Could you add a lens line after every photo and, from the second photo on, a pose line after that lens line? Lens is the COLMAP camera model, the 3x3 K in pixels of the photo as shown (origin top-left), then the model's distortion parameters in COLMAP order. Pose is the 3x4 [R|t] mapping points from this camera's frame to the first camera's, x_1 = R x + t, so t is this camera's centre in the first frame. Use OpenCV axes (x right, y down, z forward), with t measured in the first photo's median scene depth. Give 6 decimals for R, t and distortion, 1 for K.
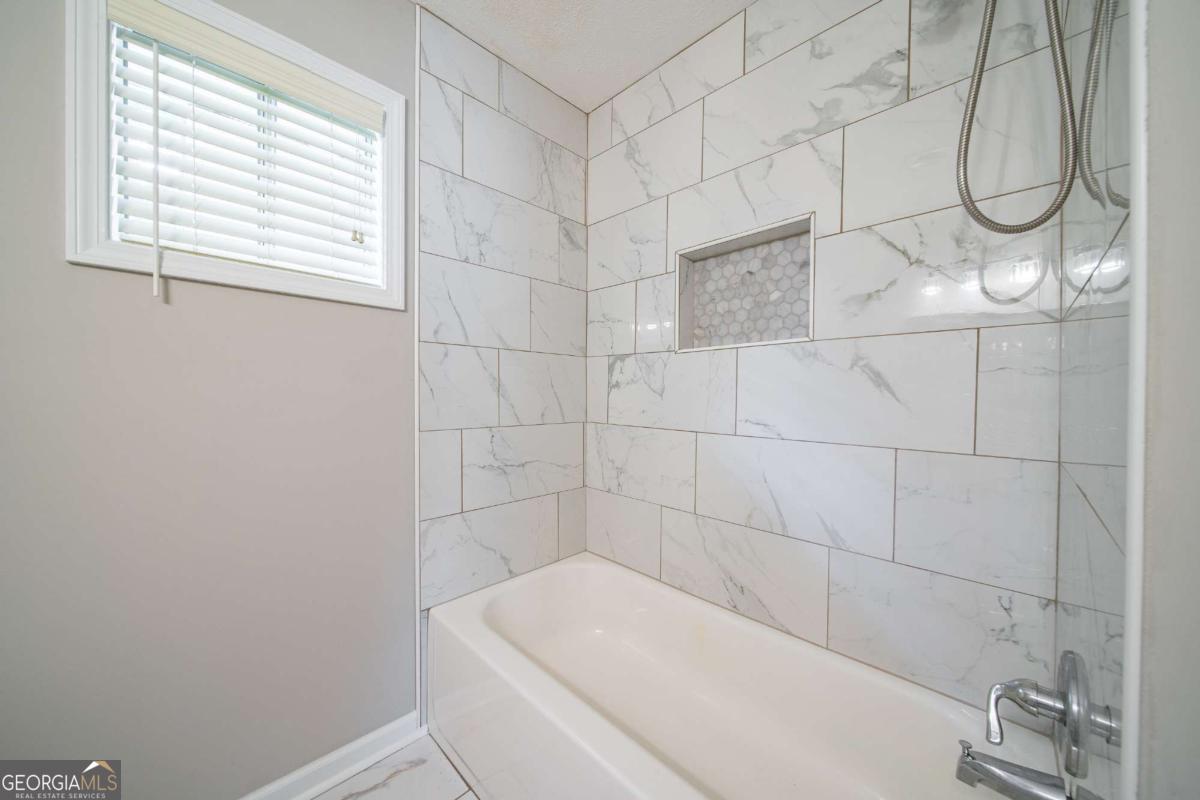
lens RADIAL K [[419.5, 0, 598.4], [0, 419.5, 401.0], [0, 0, 1]] dist [-0.001575, -0.000508]
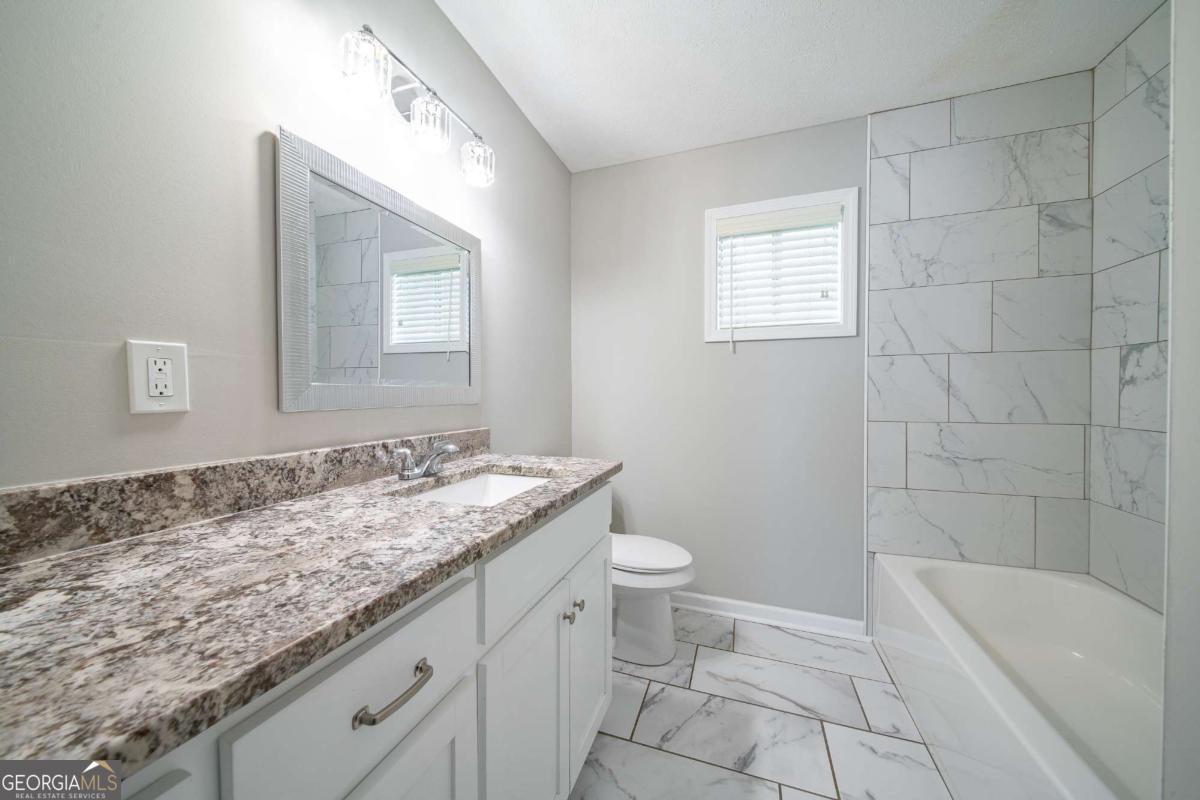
lens RADIAL K [[419.5, 0, 598.5], [0, 419.5, 402.2], [0, 0, 1]] dist [-0.001575, -0.000508]
pose [[0.431429, 0.004054, -0.902138, 0.371117], [-0.009266, 0.999957, 0.000063, 0.015143], [0.902099, 0.008332, 0.431448, -0.339096]]
